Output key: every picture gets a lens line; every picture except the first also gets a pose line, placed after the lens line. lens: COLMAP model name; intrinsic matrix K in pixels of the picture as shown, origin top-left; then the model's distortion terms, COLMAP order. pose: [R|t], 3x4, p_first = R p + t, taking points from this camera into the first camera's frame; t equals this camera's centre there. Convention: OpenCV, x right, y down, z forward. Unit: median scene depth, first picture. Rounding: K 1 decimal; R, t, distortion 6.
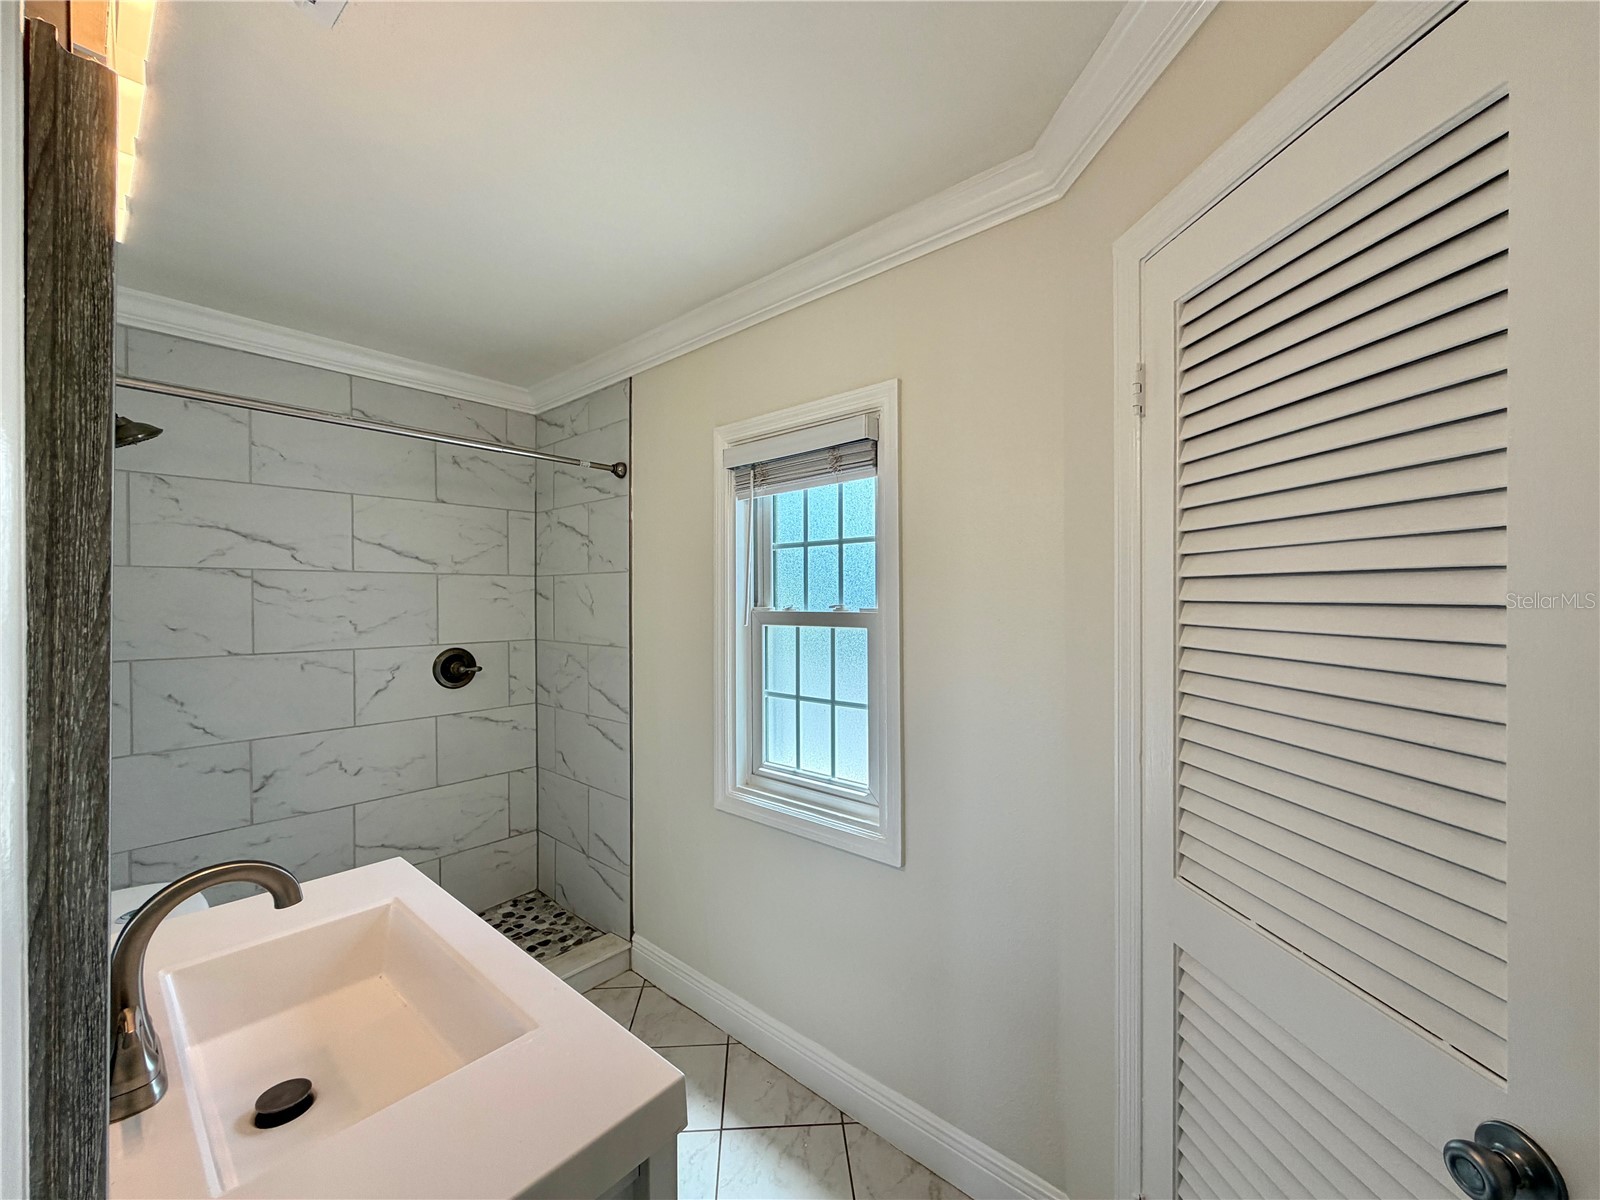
lens RADIAL K [[639.1, 0, 797.6], [0, 639.1, 600.2], [0, 0, 1]] dist [0.000000, 0.000233]
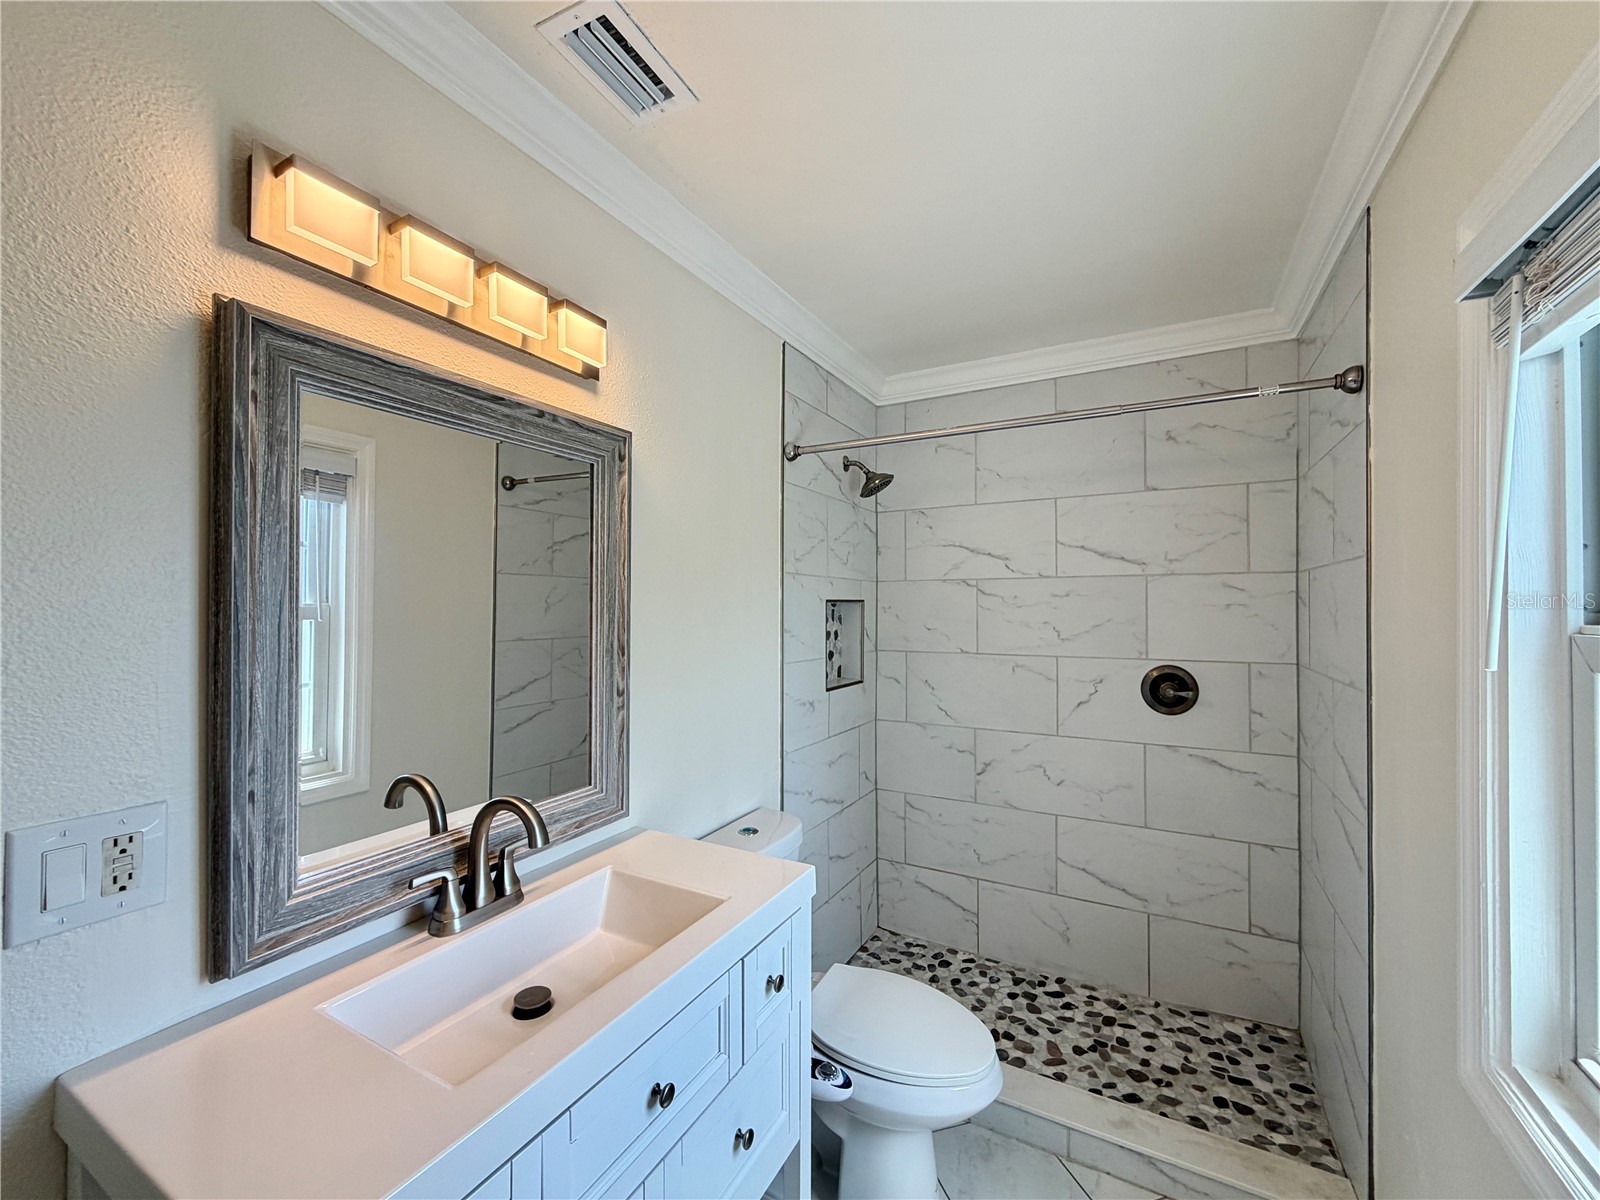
lens RADIAL K [[639.1, 0, 798.7], [0, 639.1, 602.1], [0, 0, 1]] dist [0.000000, 0.000233]
pose [[0.214866, -0.004946, -0.976631, 0.165745], [-0.002732, 0.999980, -0.005666, 0.000133], [0.976640, 0.003886, 0.214849, 0.374865]]
